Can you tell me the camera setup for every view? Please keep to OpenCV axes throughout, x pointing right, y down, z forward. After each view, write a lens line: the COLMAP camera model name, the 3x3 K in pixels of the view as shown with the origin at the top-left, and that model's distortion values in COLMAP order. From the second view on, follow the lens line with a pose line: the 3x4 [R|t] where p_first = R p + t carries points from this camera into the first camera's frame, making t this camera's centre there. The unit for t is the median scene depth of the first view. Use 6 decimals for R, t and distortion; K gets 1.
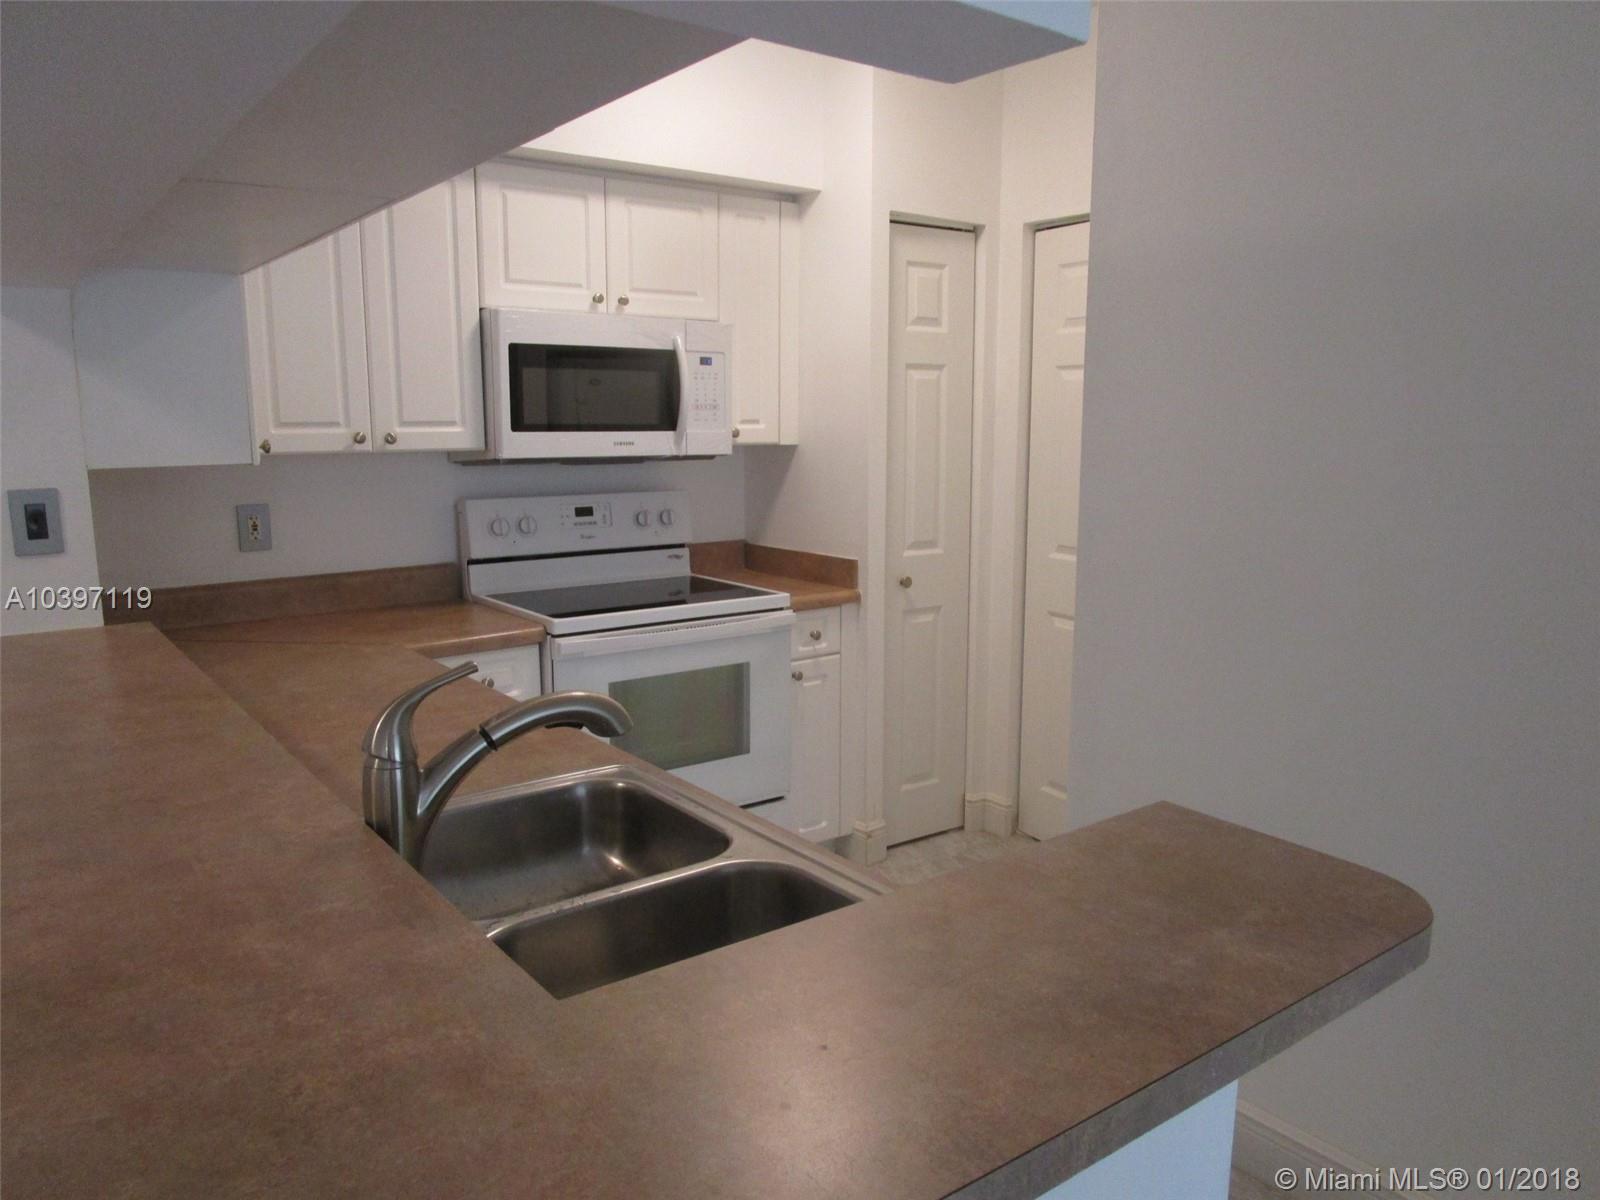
lens RADIAL K [[1114.7, 0, 794.6], [0, 1114.7, 602.1], [0, 0, 1]] dist [-0.046575, 0.006267]
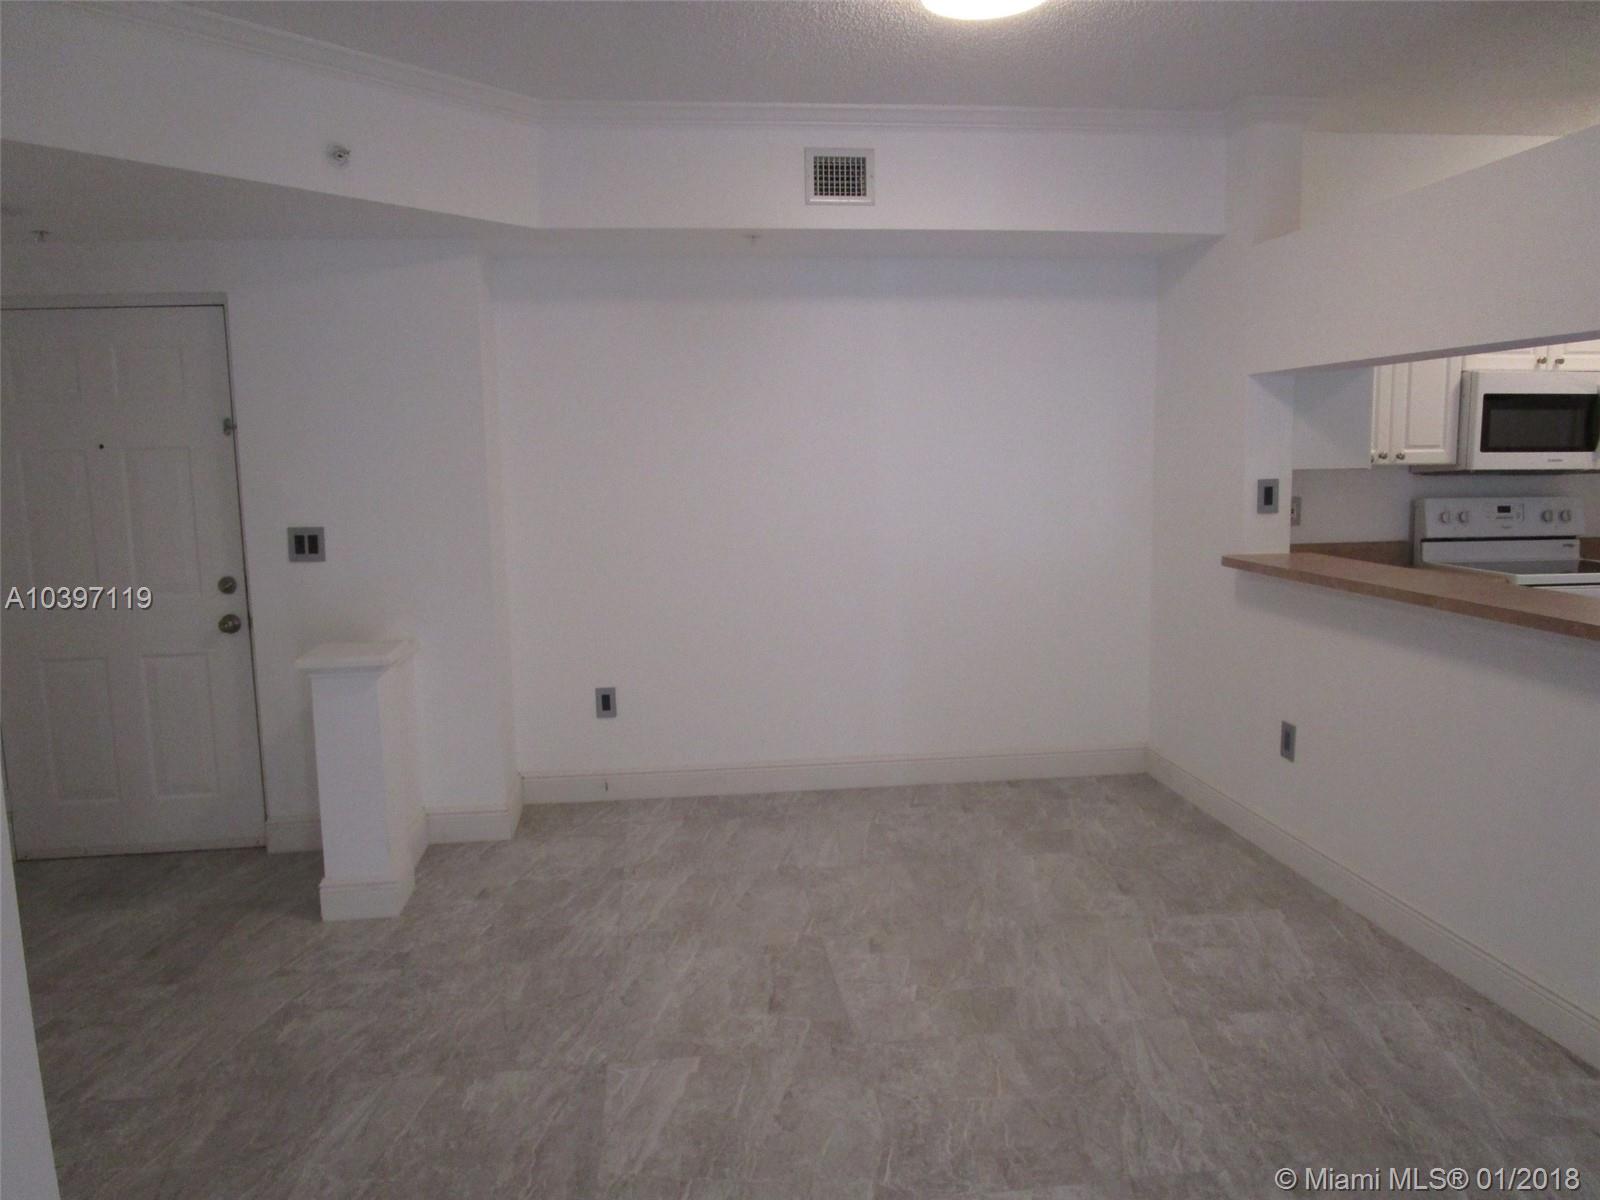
lens RADIAL K [[1114.7, 0, 794.6], [0, 1114.7, 602.1], [0, 0, 1]] dist [-0.046575, 0.006267]
pose [[0.855212, 0.058984, -0.514911, -0.252458], [-0.072365, 0.997361, -0.005941, 0.116001], [0.513202, 0.042342, 0.857223, -0.683773]]
